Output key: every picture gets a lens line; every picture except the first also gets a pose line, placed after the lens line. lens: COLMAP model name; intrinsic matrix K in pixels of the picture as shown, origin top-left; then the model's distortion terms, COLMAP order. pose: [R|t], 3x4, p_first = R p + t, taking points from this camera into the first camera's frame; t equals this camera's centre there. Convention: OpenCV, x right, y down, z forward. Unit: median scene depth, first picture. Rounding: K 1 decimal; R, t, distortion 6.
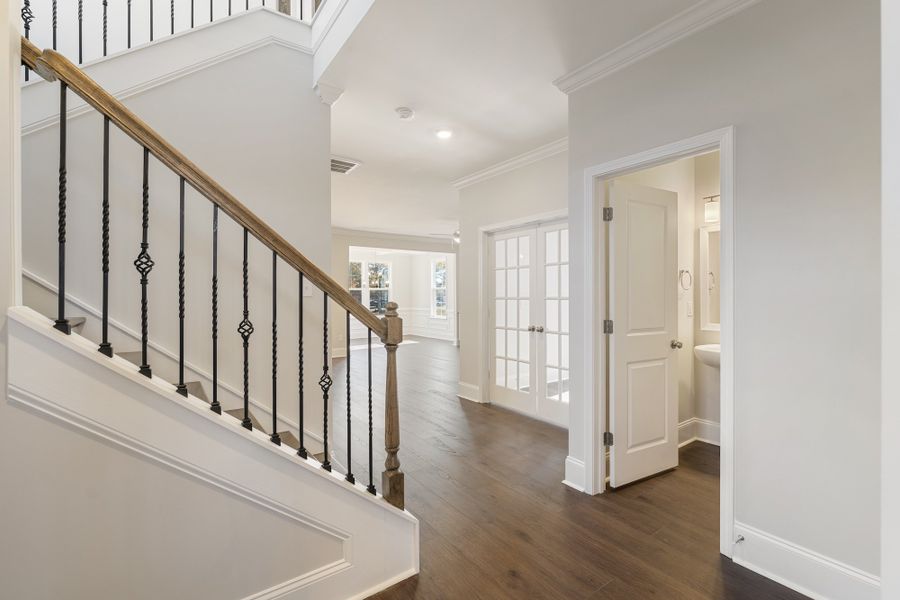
lens RADIAL K [[430.0, 0, 450.0], [0, 430.0, 300.0], [0, 0, 1]] dist [-0.001106, -0.000209]
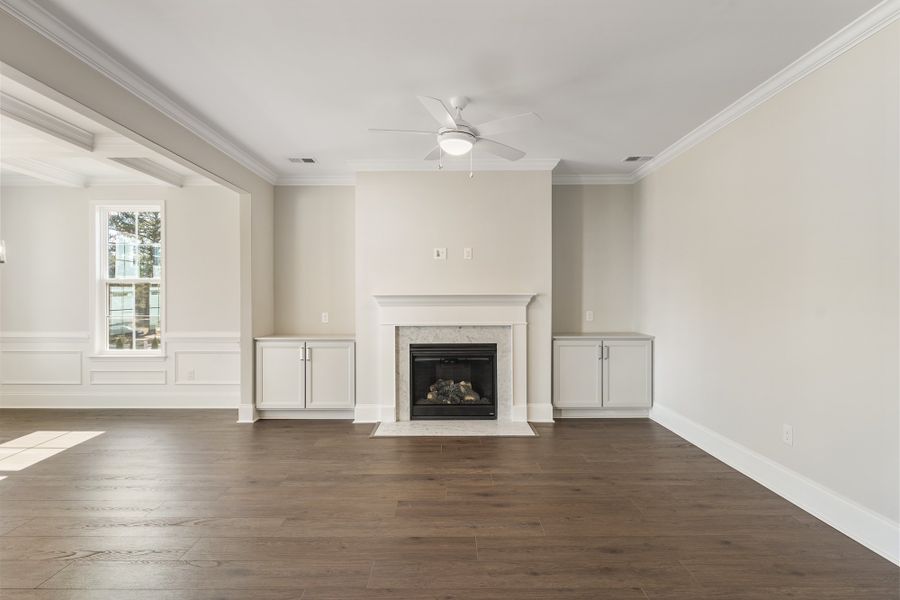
lens RADIAL K [[453.5, 0, 450.0], [0, 453.5, 300.0], [0, 0, 1]] dist [-0.000278, -0.000124]
pose [[0.577418, 0.002260, 0.816446, -0.191360], [0.005094, 0.999967, -0.006371, -0.004253], [-0.816433, 0.007838, 0.577387, 0.517276]]
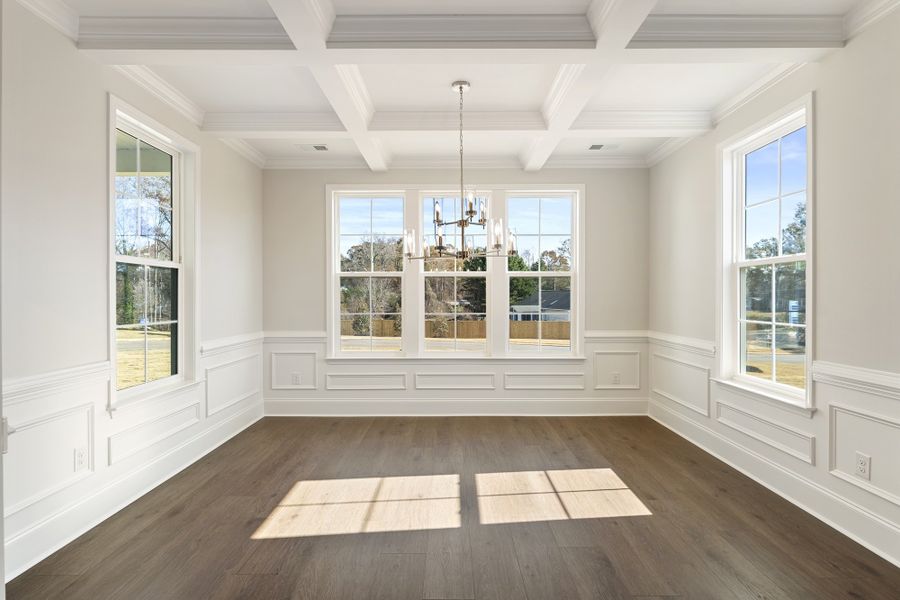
lens RADIAL K [[430.0, 0, 450.0], [0, 430.0, 300.0], [0, 0, 1]] dist [-0.001106, -0.000209]
pose [[0.816183, 0.008635, -0.577729, -0.028825], [-0.007756, 0.999962, 0.003987, -0.005325], [0.577742, 0.001227, 0.816219, 0.711927]]
